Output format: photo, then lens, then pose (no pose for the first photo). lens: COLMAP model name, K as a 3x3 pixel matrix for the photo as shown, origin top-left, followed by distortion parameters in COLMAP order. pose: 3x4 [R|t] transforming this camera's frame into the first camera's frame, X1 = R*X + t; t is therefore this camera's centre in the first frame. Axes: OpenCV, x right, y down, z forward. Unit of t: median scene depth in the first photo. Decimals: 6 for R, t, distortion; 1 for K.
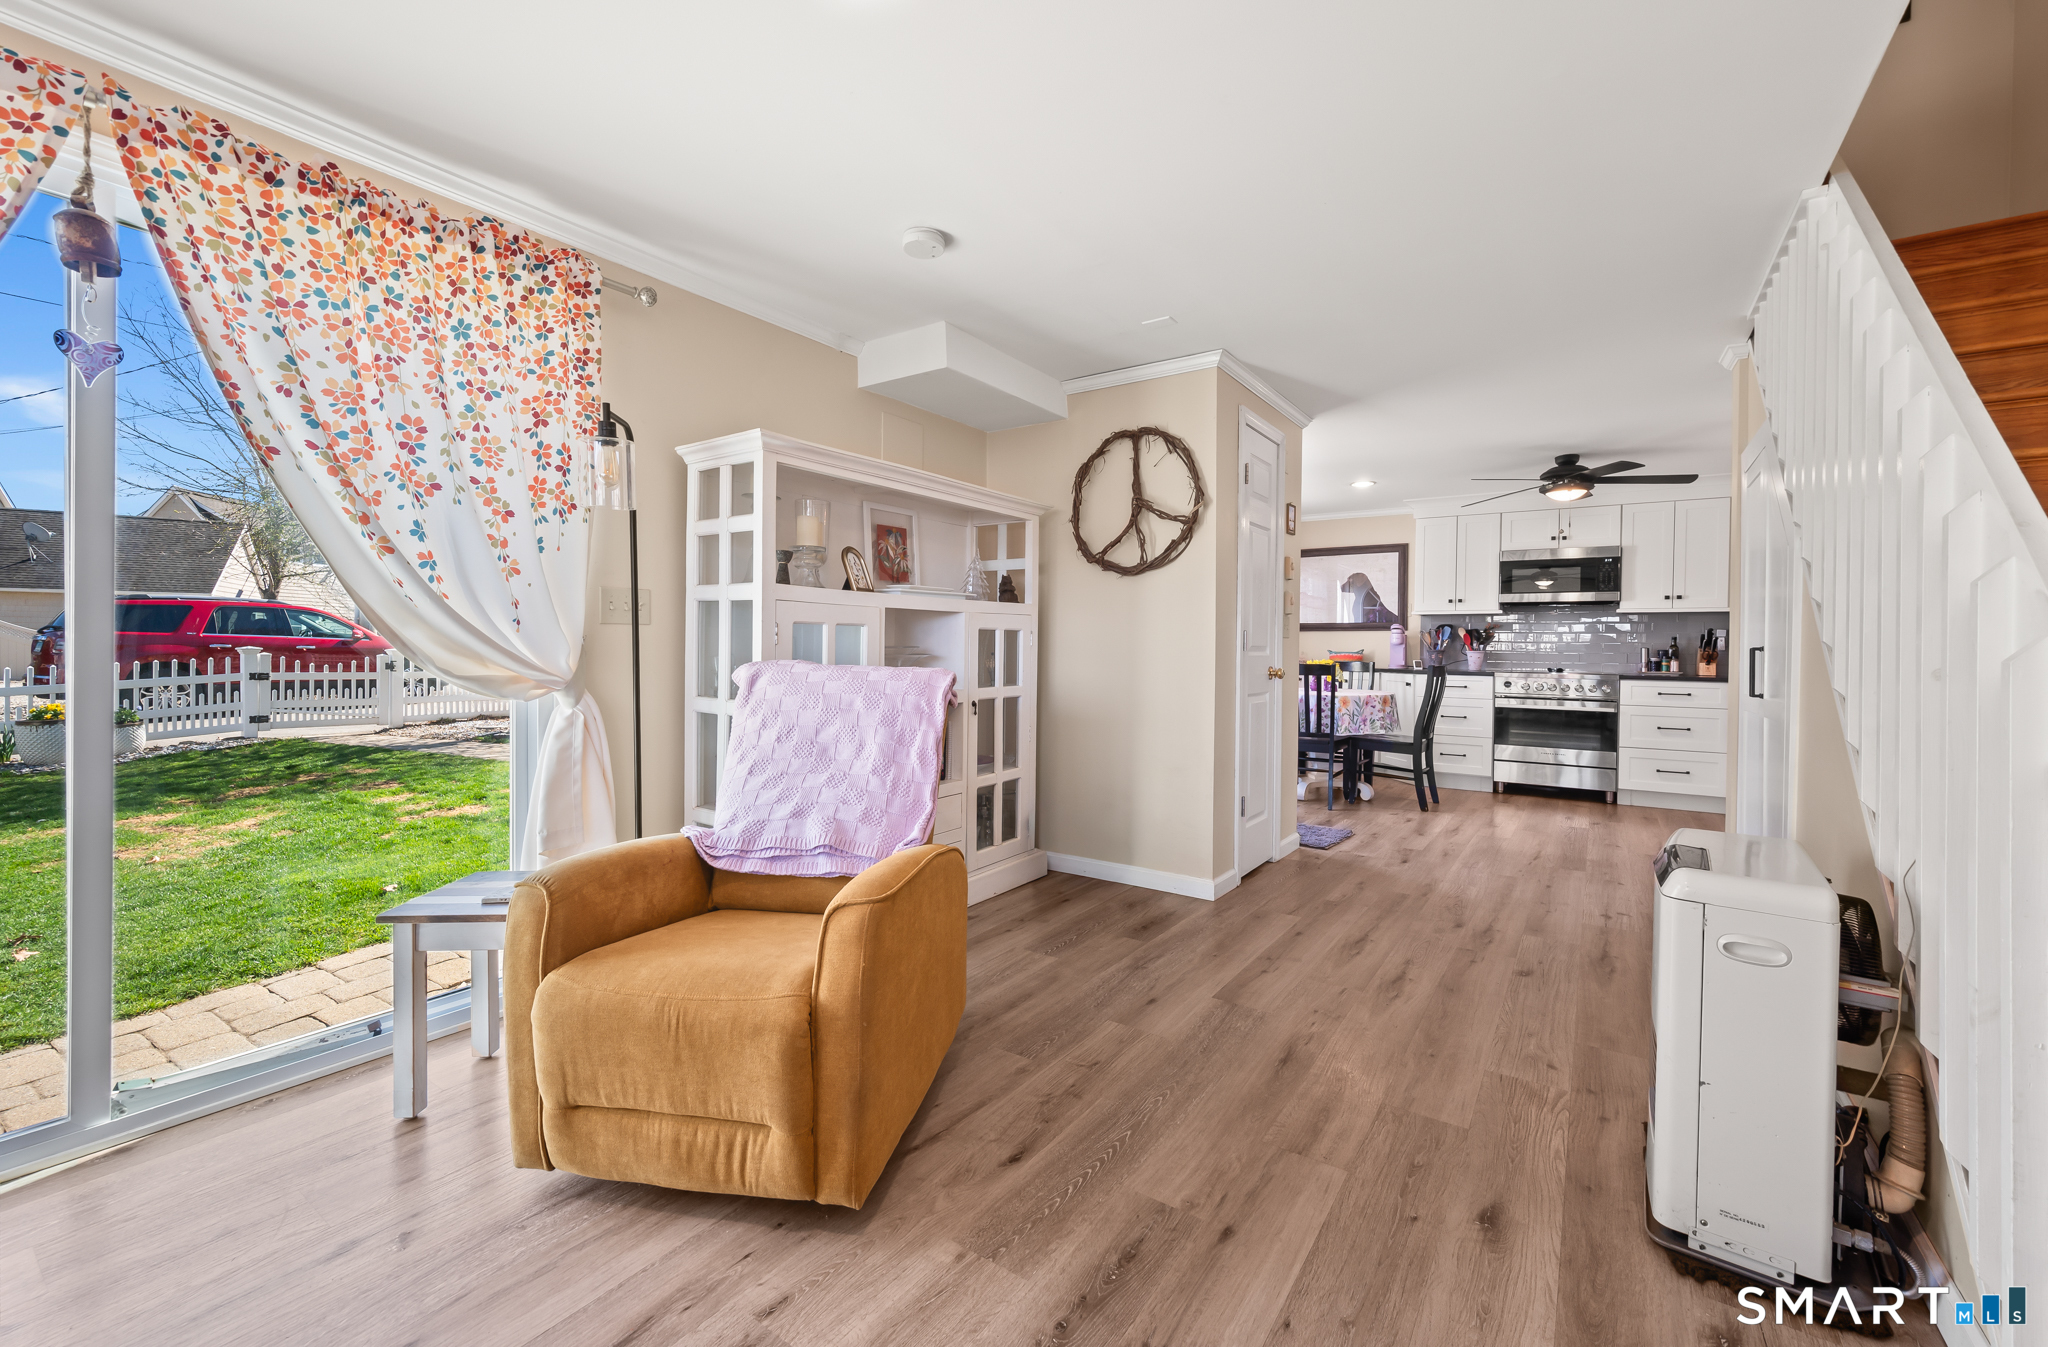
lens RADIAL K [[819.8, 0, 1025.0], [0, 819.8, 657.4], [0, 0, 1]] dist [-0.006183, 0.000787]
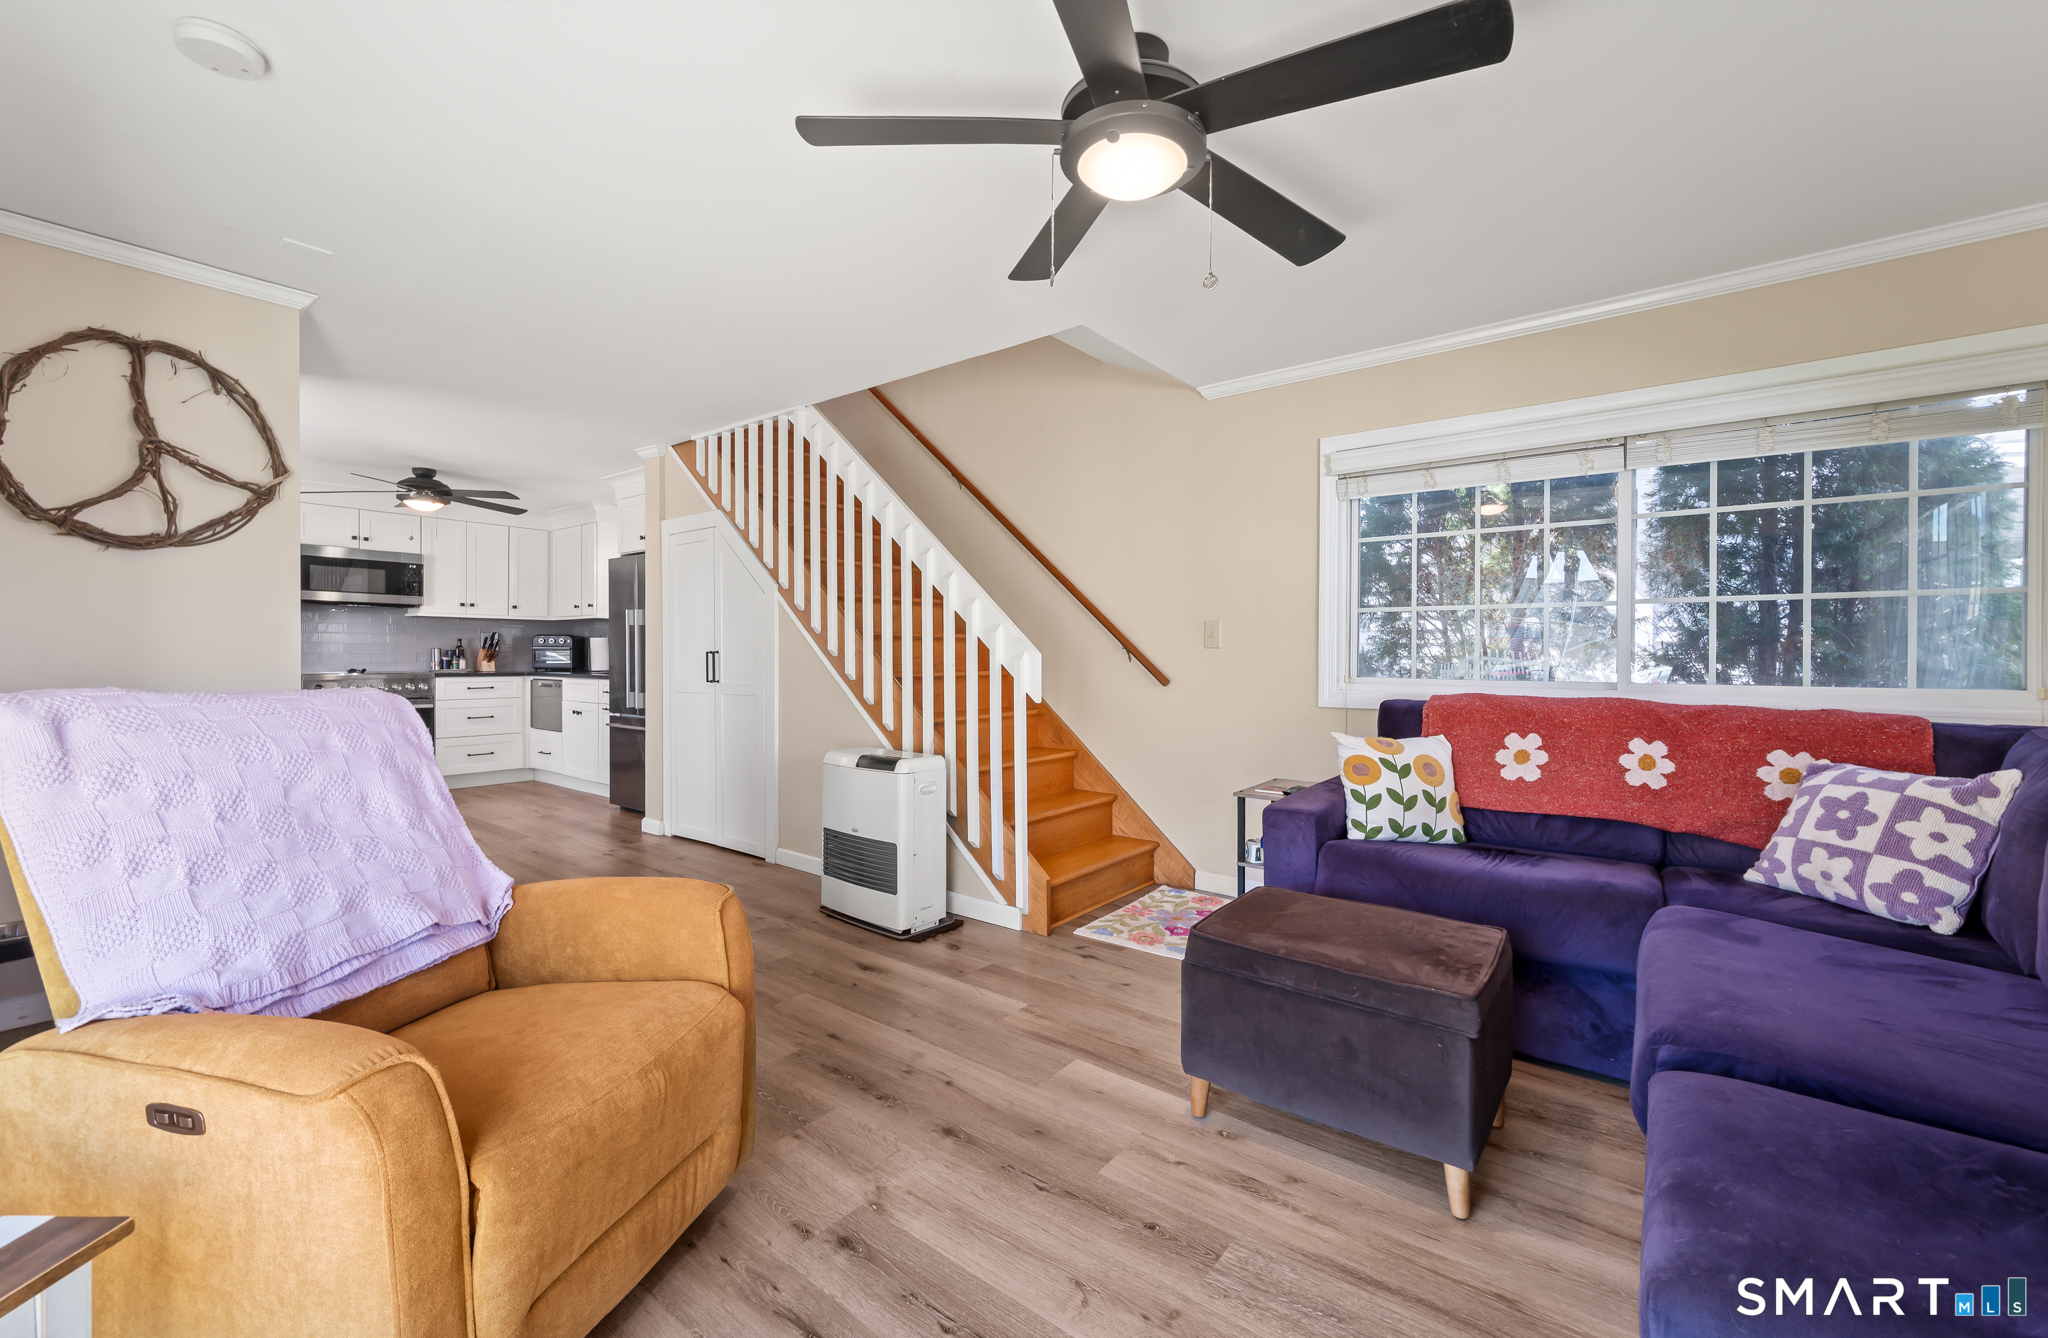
lens RADIAL K [[845.1, 0, 1021.7], [0, 845.1, 656.5], [0, 0, 1]] dist [-0.000407, -0.000055]
pose [[0.060844, -0.014454, 0.998043, -0.347799], [0.010169, 0.999852, 0.013860, -0.008432], [-0.998096, 0.009306, 0.060982, 0.142897]]
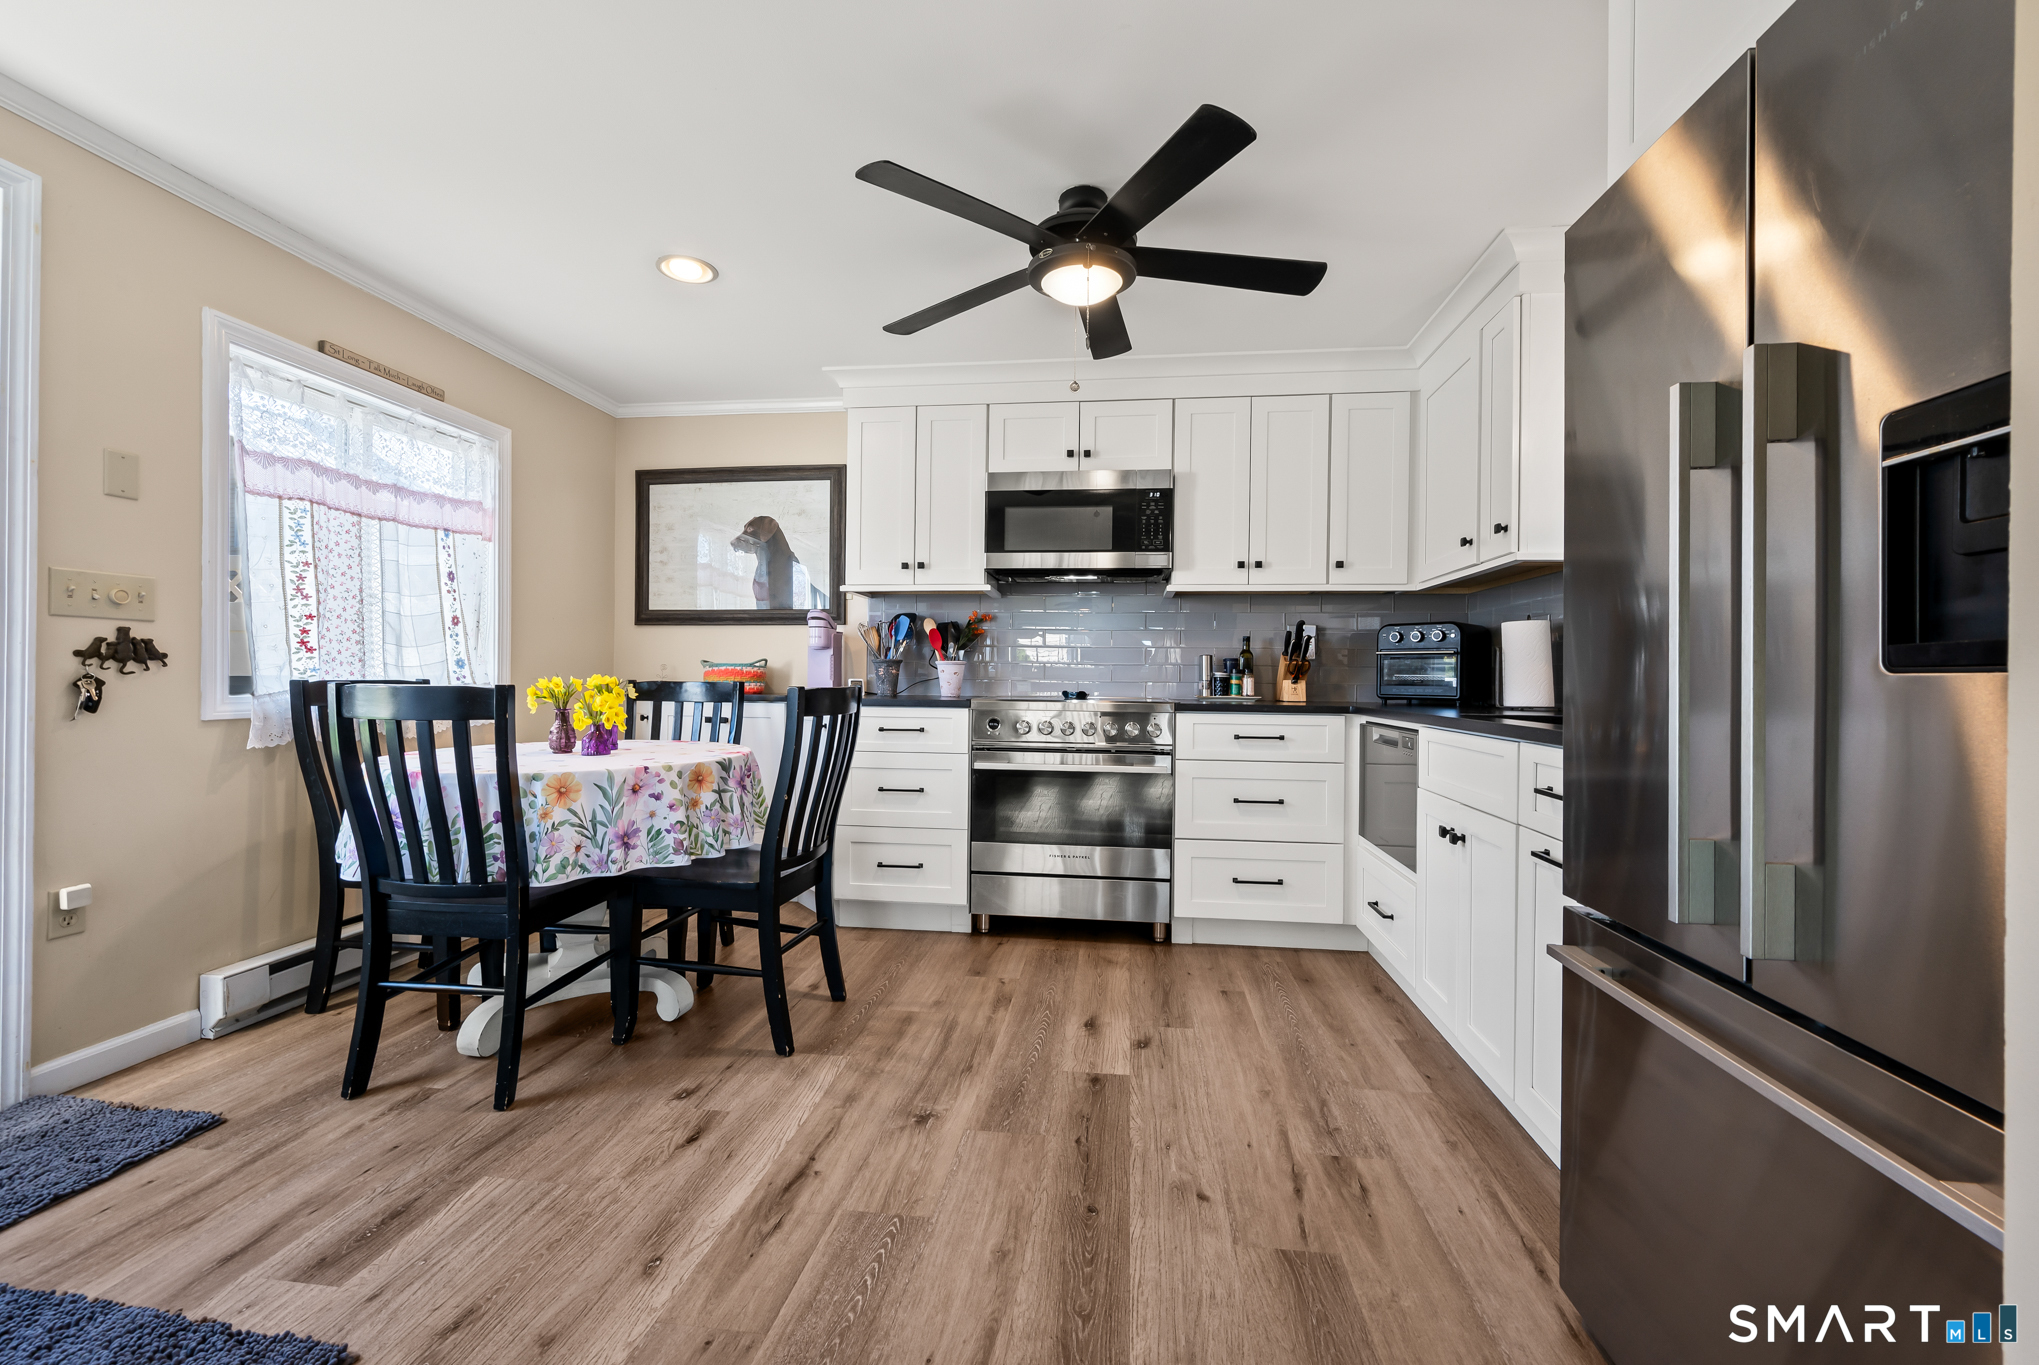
lens RADIAL K [[817.1, 0, 1062.2], [0, 817.1, 678.2], [0, 0, 1]] dist [0.003335, 0.000006]
pose [[0.865314, 0.000891, 0.501229, 0.392293], [0.004656, 0.999941, -0.009816, 0.010094], [-0.501208, 0.010828, 0.865259, 0.568299]]
